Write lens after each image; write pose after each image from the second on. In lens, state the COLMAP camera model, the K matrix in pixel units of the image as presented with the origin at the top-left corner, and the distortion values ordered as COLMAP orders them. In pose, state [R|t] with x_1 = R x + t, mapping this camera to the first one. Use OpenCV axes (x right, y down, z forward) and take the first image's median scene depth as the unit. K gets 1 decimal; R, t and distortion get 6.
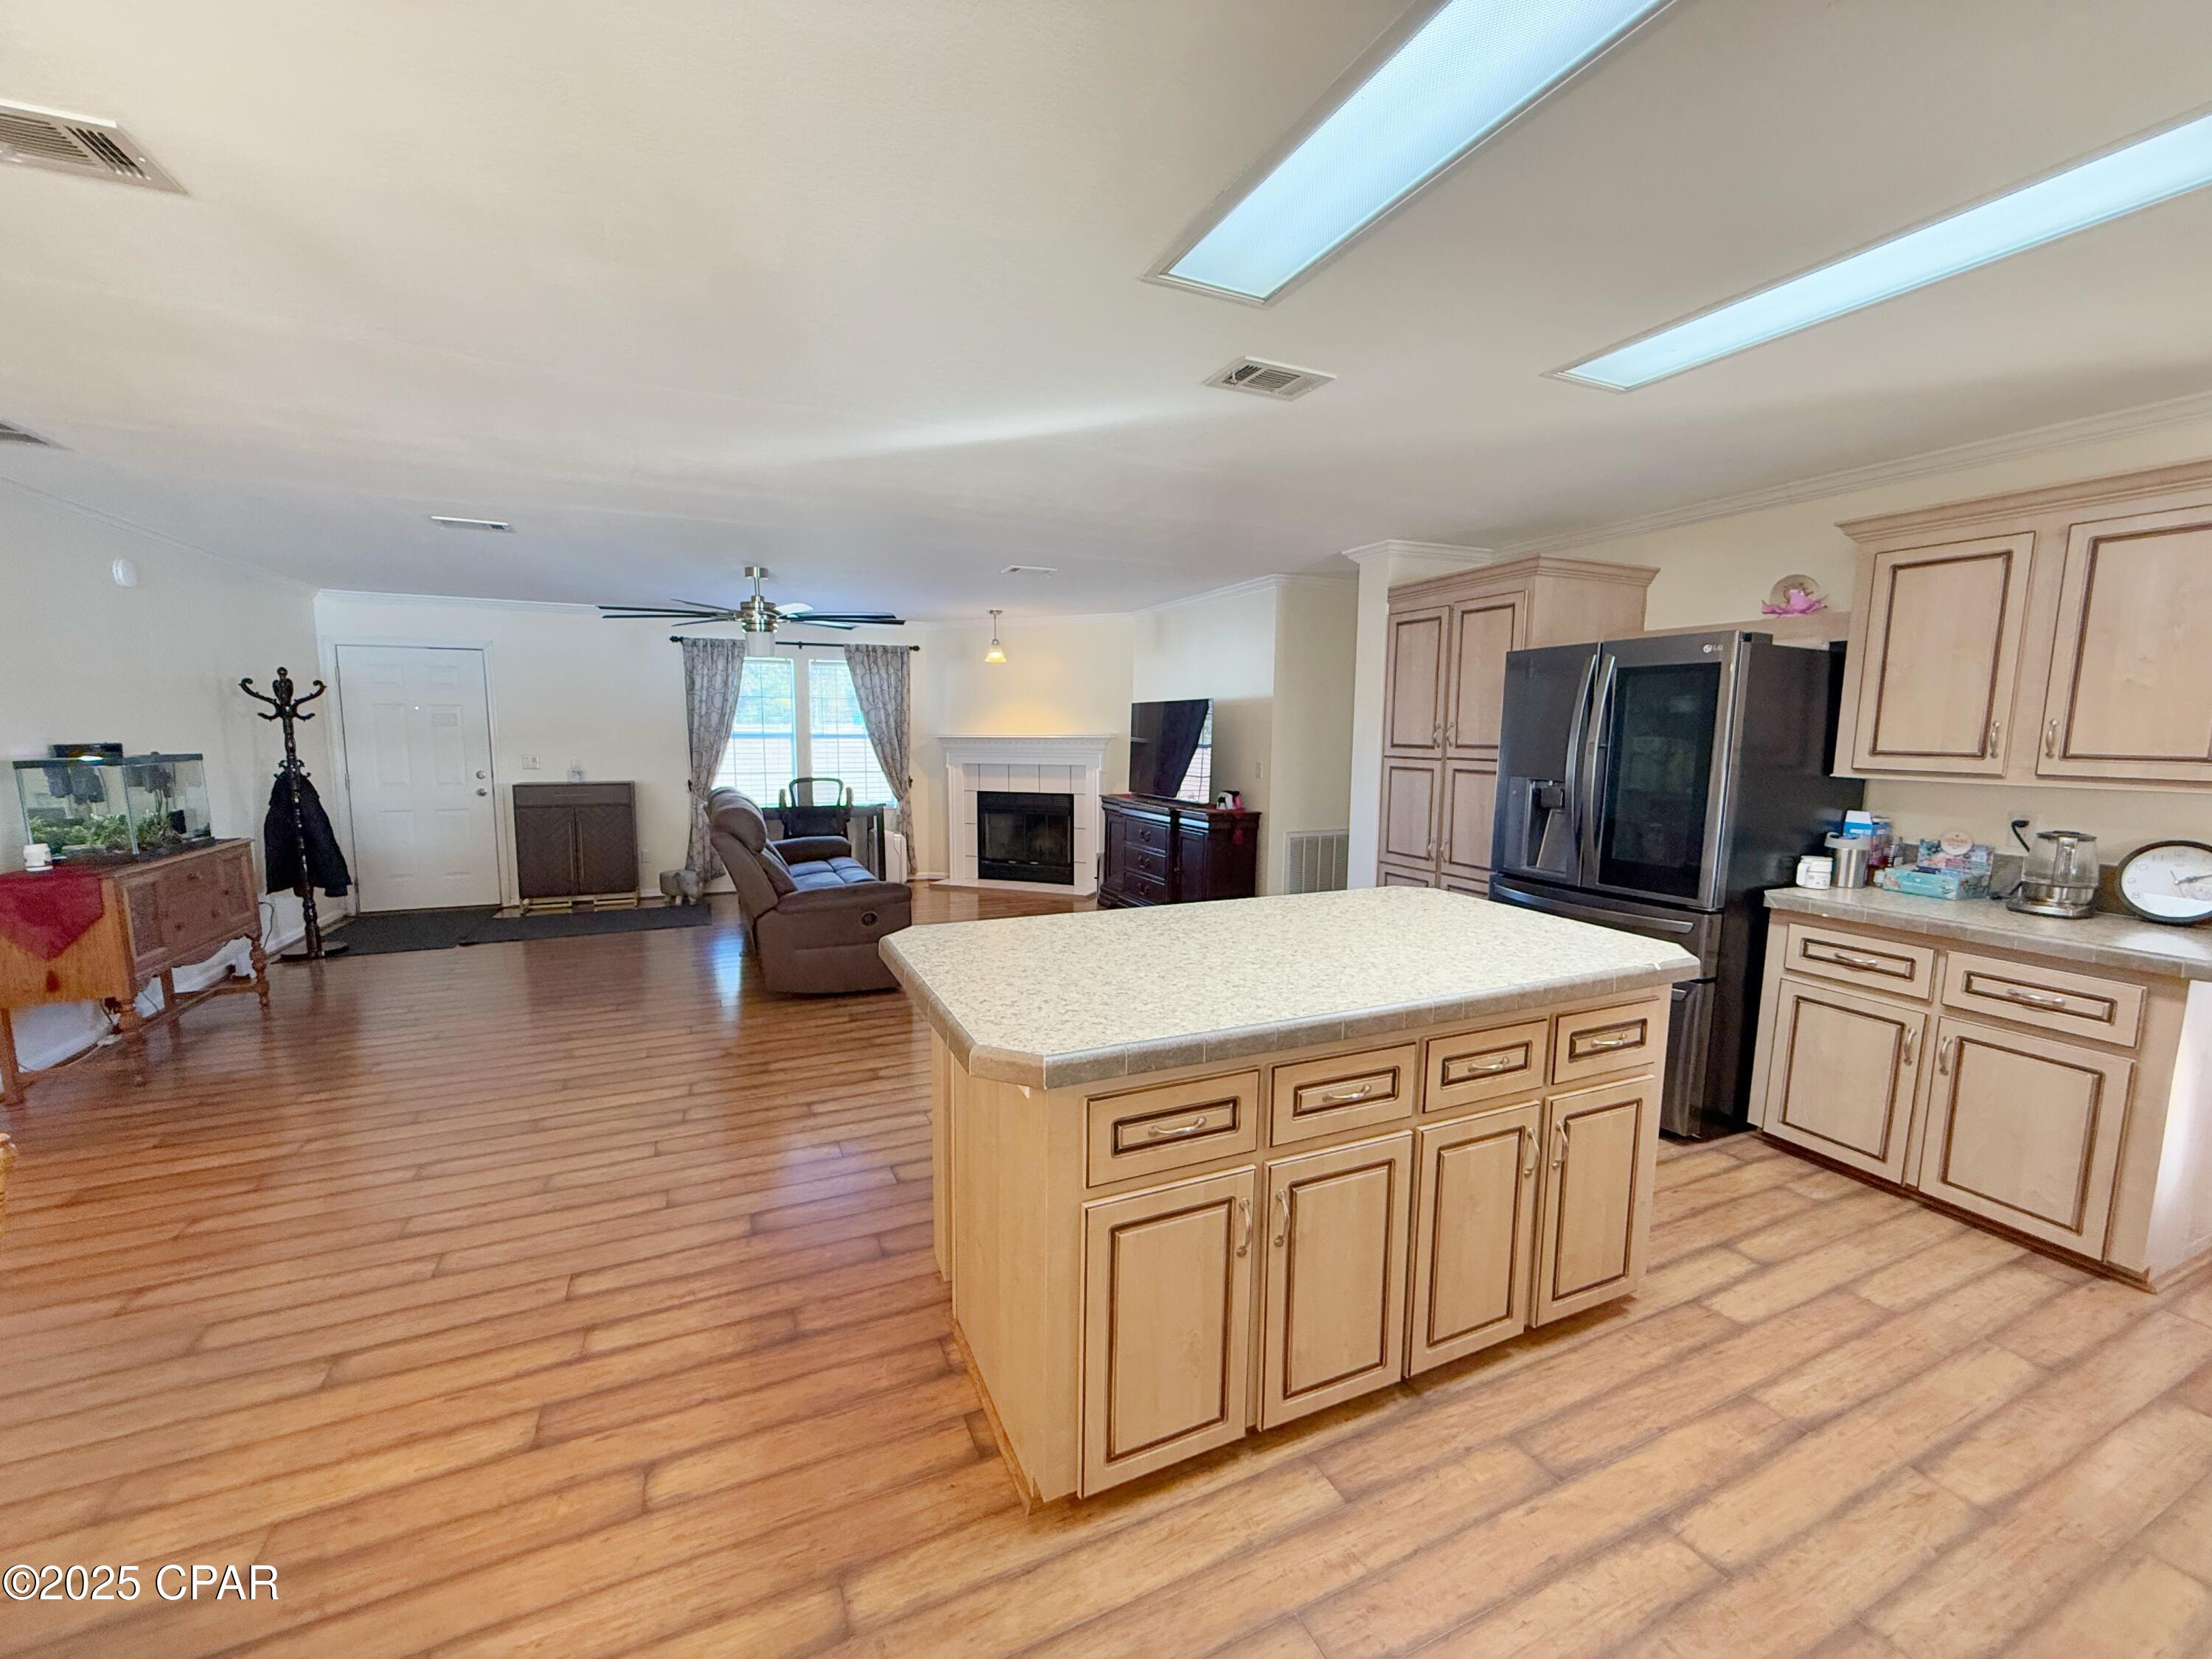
lens RADIAL K [[878.8, 0, 1099.2], [0, 878.8, 829.4], [0, 0, 1]] dist [-0.001047, 0.000086]
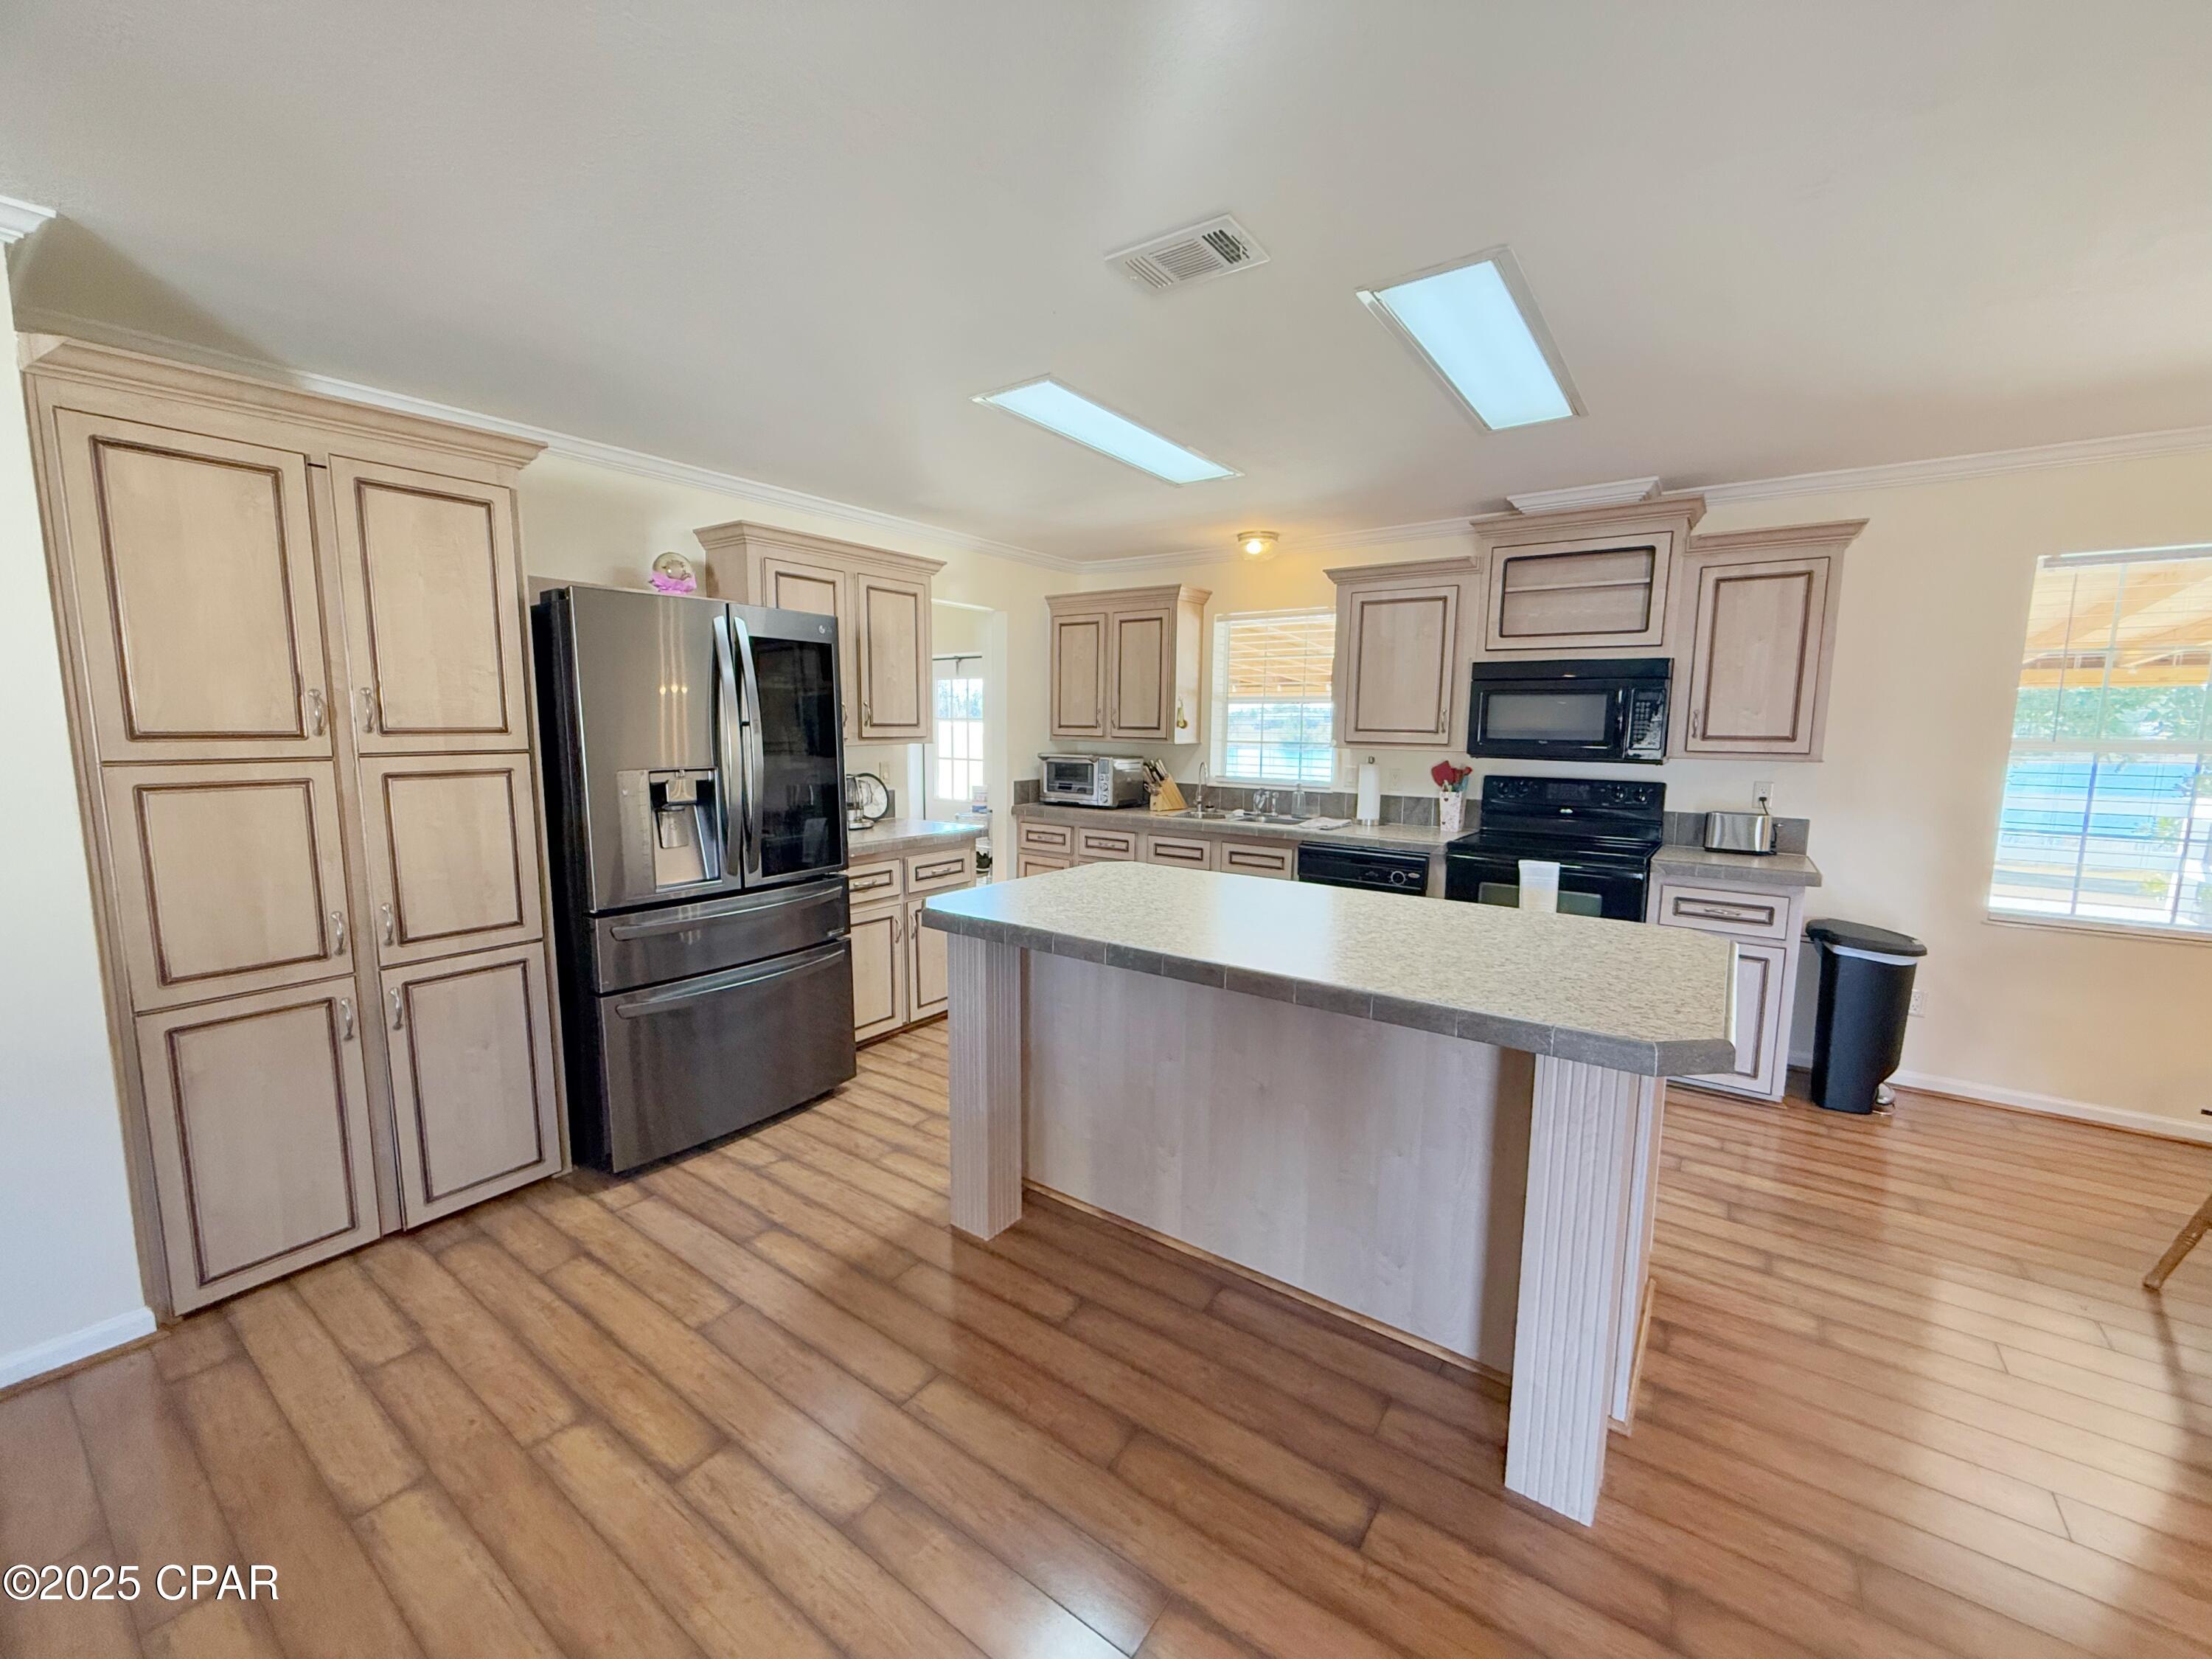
lens RADIAL K [[878.8, 0, 1098.9], [0, 878.8, 829.6], [0, 0, 1]] dist [-0.001047, 0.000086]
pose [[-0.497165, -0.119940, 0.859326, -0.272923], [0.088582, 0.978208, 0.187782, -0.092630], [-0.863122, 0.169479, -0.475706, 0.834613]]
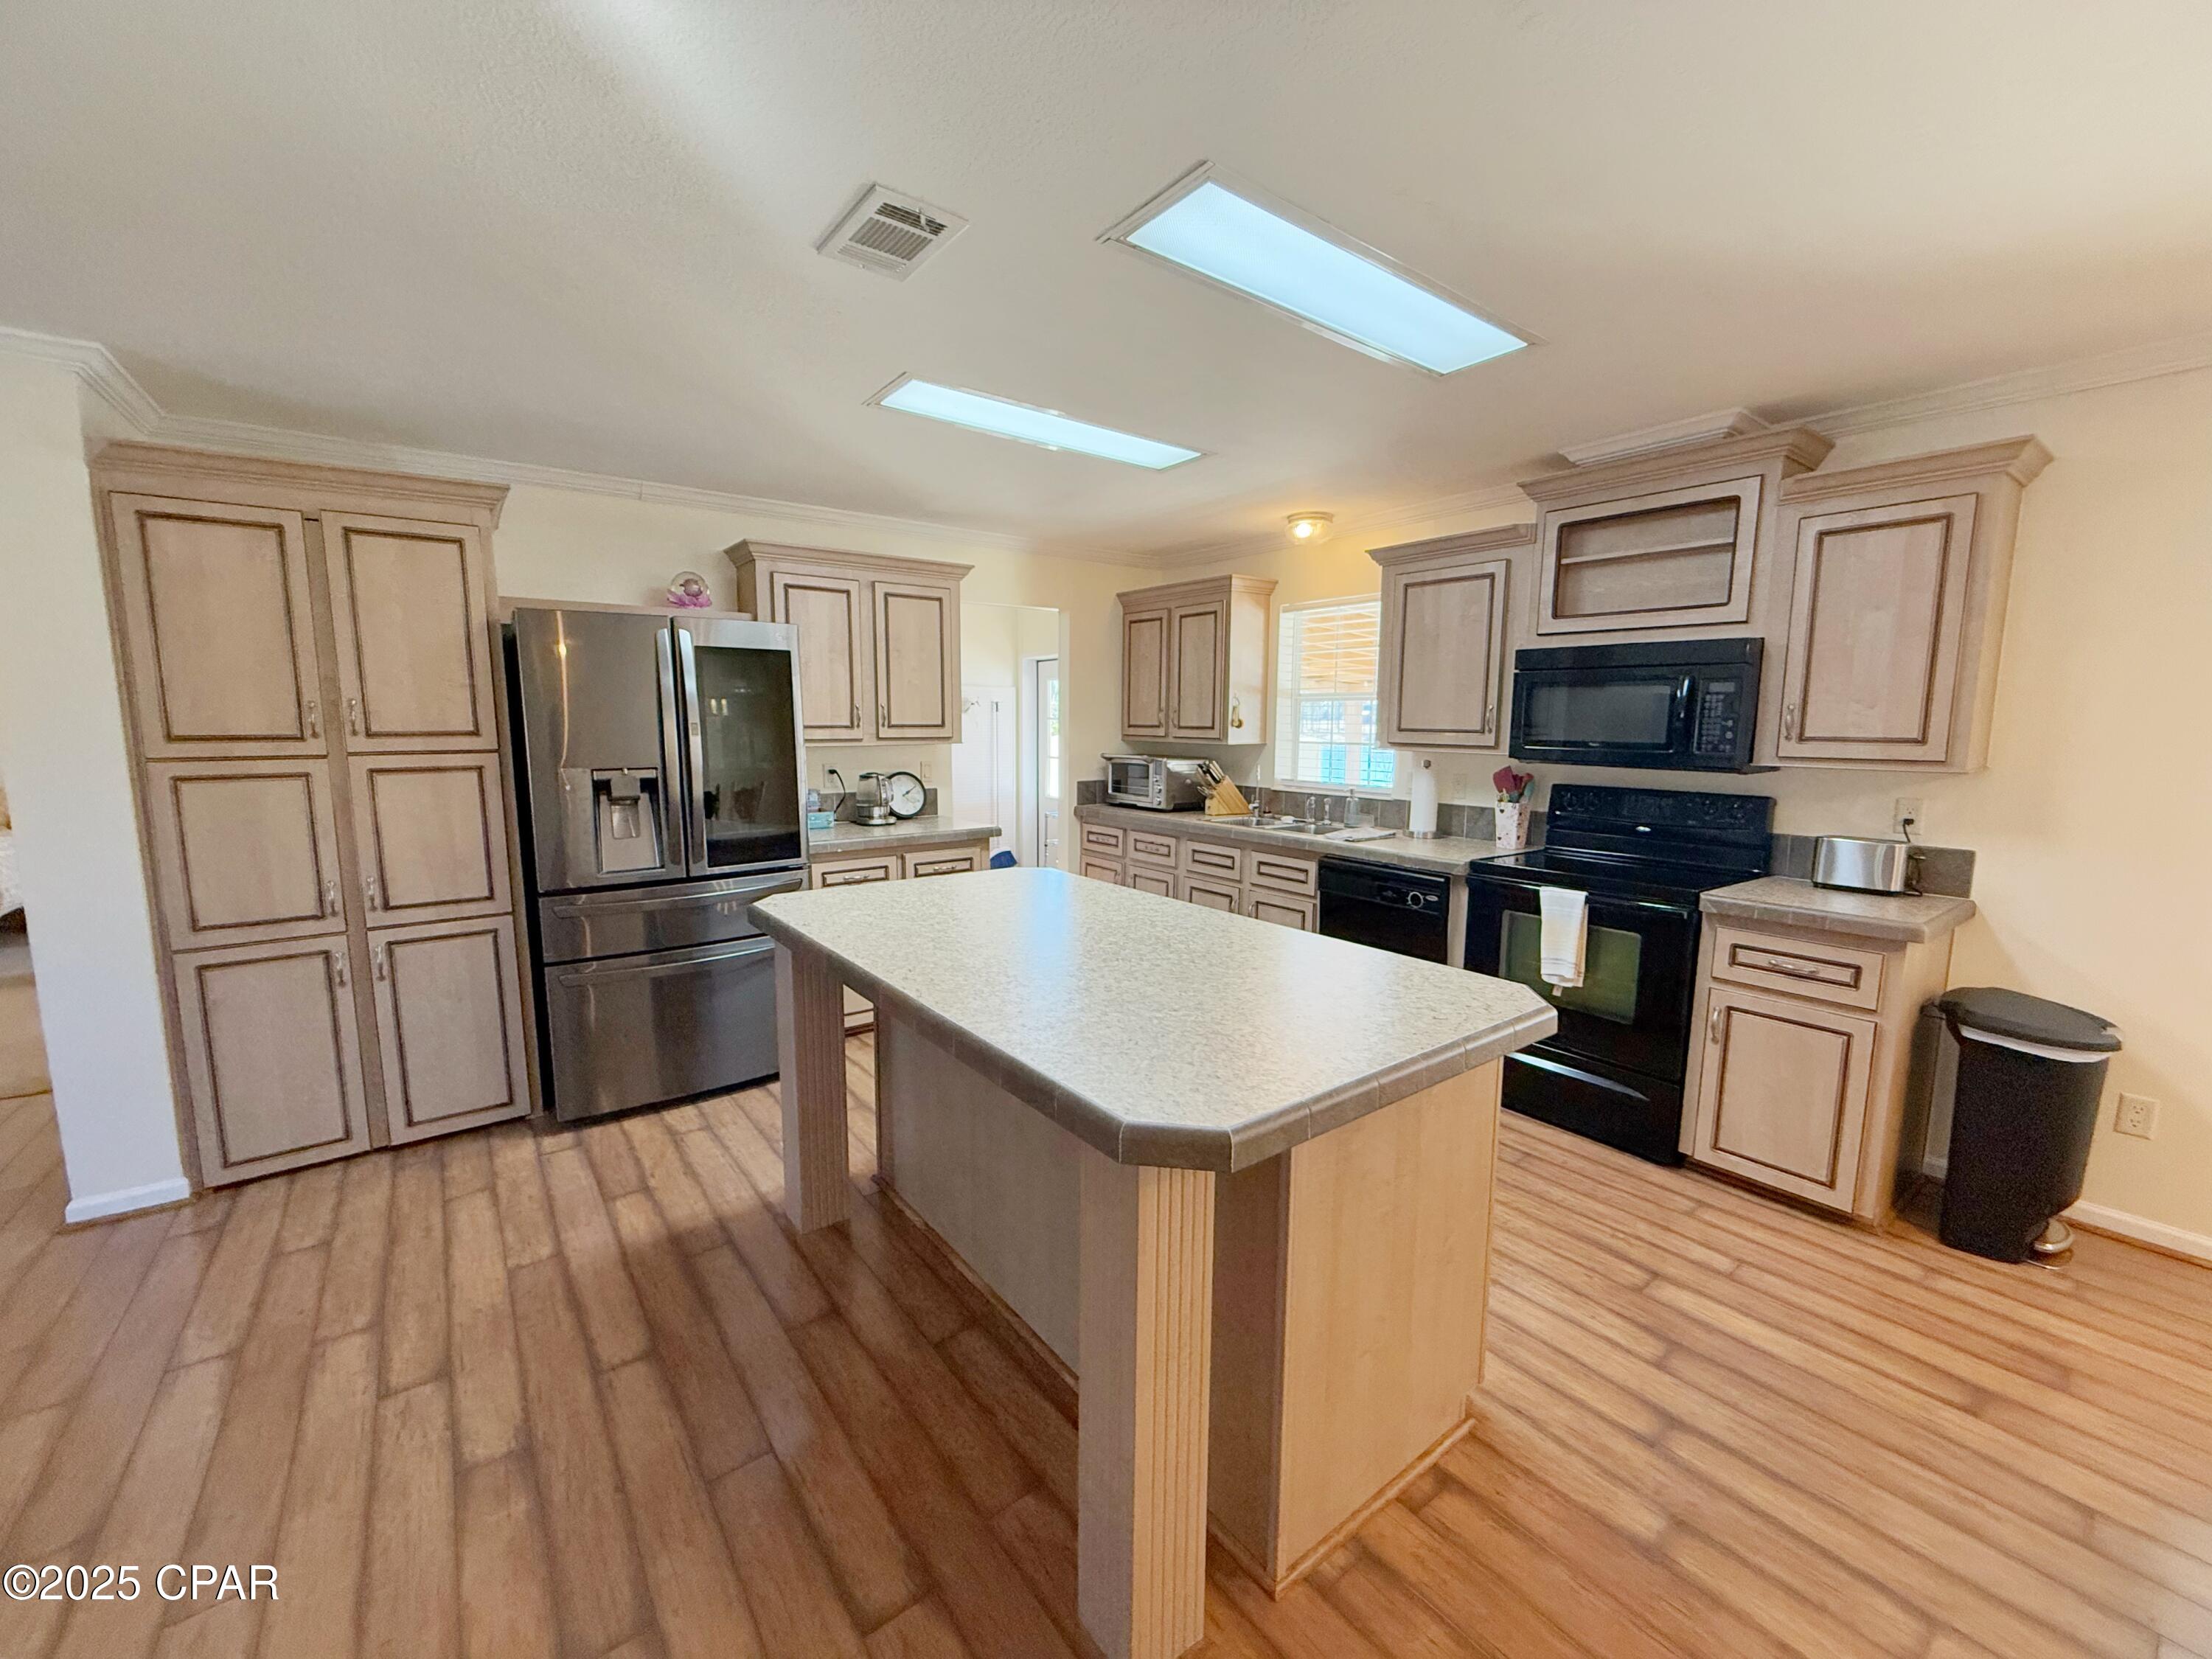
lens RADIAL K [[878.8, 0, 1098.2], [0, 878.8, 828.2], [0, 0, 1]] dist [-0.001047, 0.000086]
pose [[-0.222645, -0.131823, 0.965946, -0.343751], [0.109463, 0.981170, 0.159131, -0.066571], [-0.968735, 0.141165, -0.204023, 0.576229]]
